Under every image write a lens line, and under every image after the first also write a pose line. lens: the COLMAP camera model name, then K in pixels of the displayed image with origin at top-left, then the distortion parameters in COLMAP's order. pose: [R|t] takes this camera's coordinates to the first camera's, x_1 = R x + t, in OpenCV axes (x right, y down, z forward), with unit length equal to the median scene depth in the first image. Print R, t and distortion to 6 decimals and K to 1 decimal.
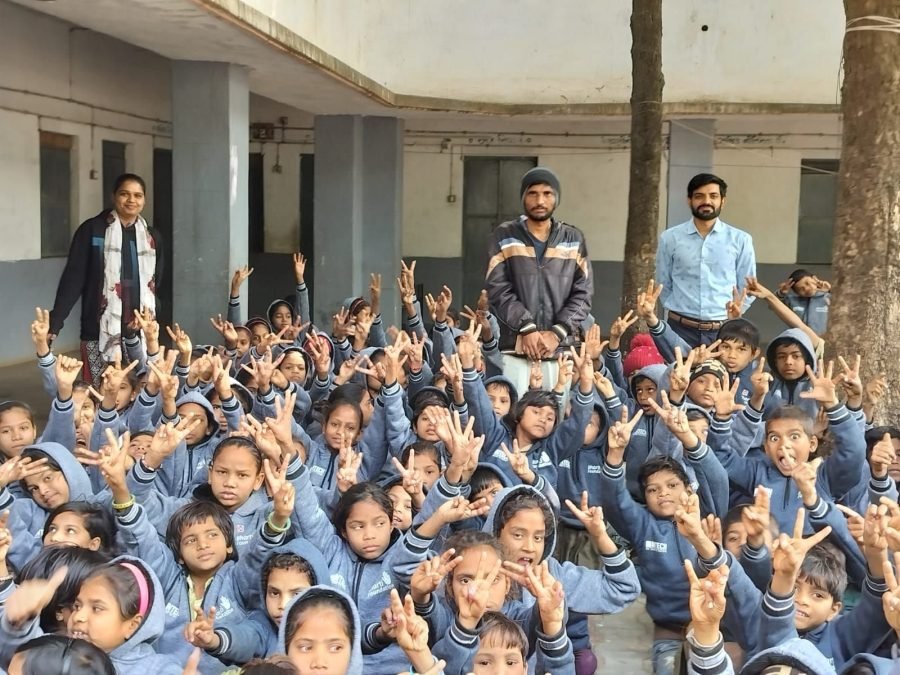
lens RADIAL K [[1279.9, 0, 446.8], [0, 1279.9, 332.8], [0, 0, 1]] dist [0.071897, 0.000000]
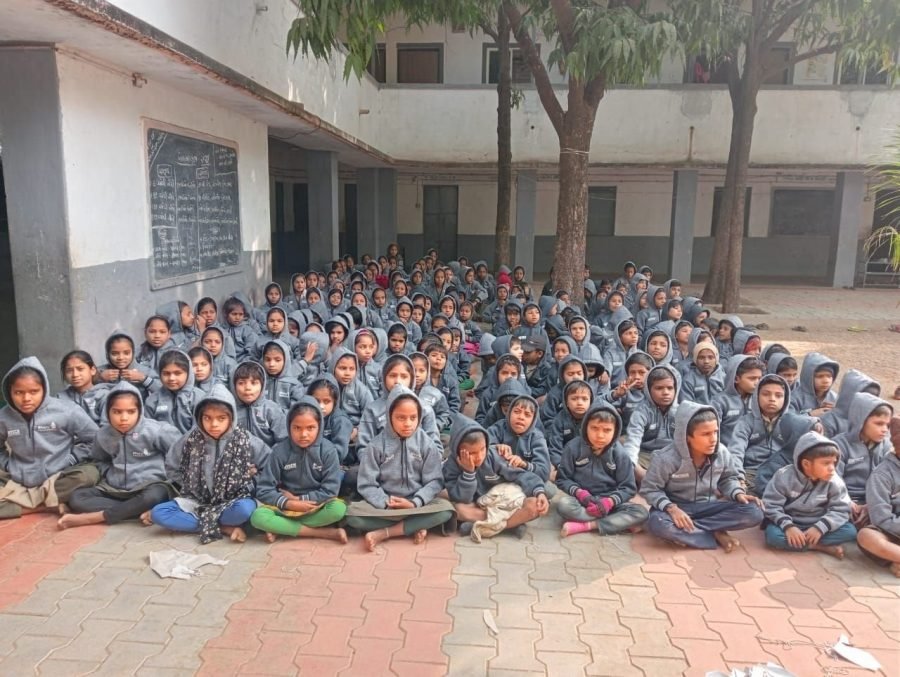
lens RADIAL K [[720.5, 0, 449.0], [0, 720.5, 338.6], [0, 0, 1]] dist [0.012150, -0.004786]
pose [[0.998305, -0.016185, 0.055901, -0.021117], [0.011512, 0.996488, 0.082938, 0.023316], [-0.057047, -0.082153, 0.994986, -0.290976]]
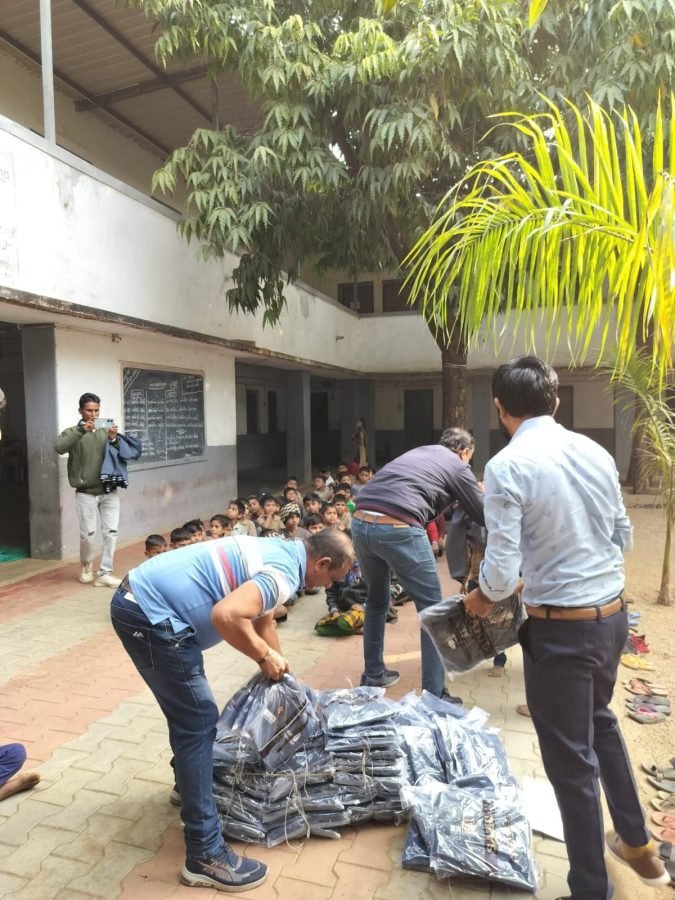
lens RADIAL K [[632.2, 0, 336.7], [0, 632.2, 457.0], [0, 0, 1]] dist [0.045494, -0.007394]
pose [[0.986189, -0.023135, -0.163997, 0.124271], [0.019588, 0.999539, -0.023211, 0.032699], [0.164459, 0.019678, 0.986188, -0.394526]]
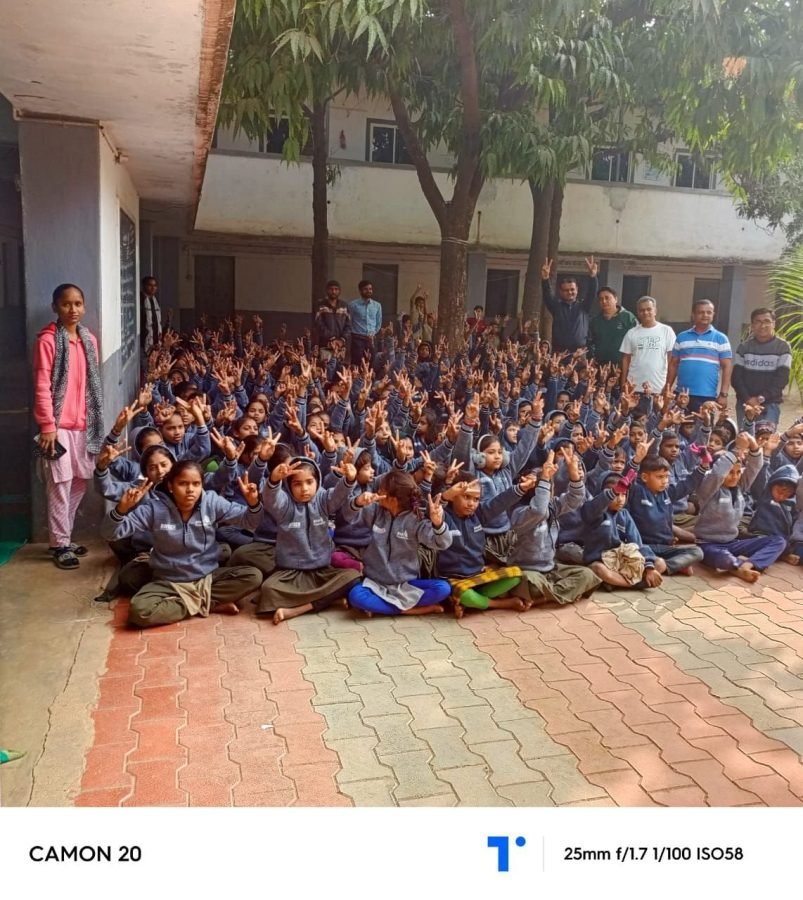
lens RADIAL K [[775.5, 0, 422.3], [0, 775.5, 406.4], [0, 0, 1]] dist [0.032883, -0.024631]
pose [[0.918365, -0.044247, 0.393253, -0.205393], [0.016767, 0.997188, 0.073044, 0.011517], [-0.395379, -0.060488, 0.916524, -0.304855]]
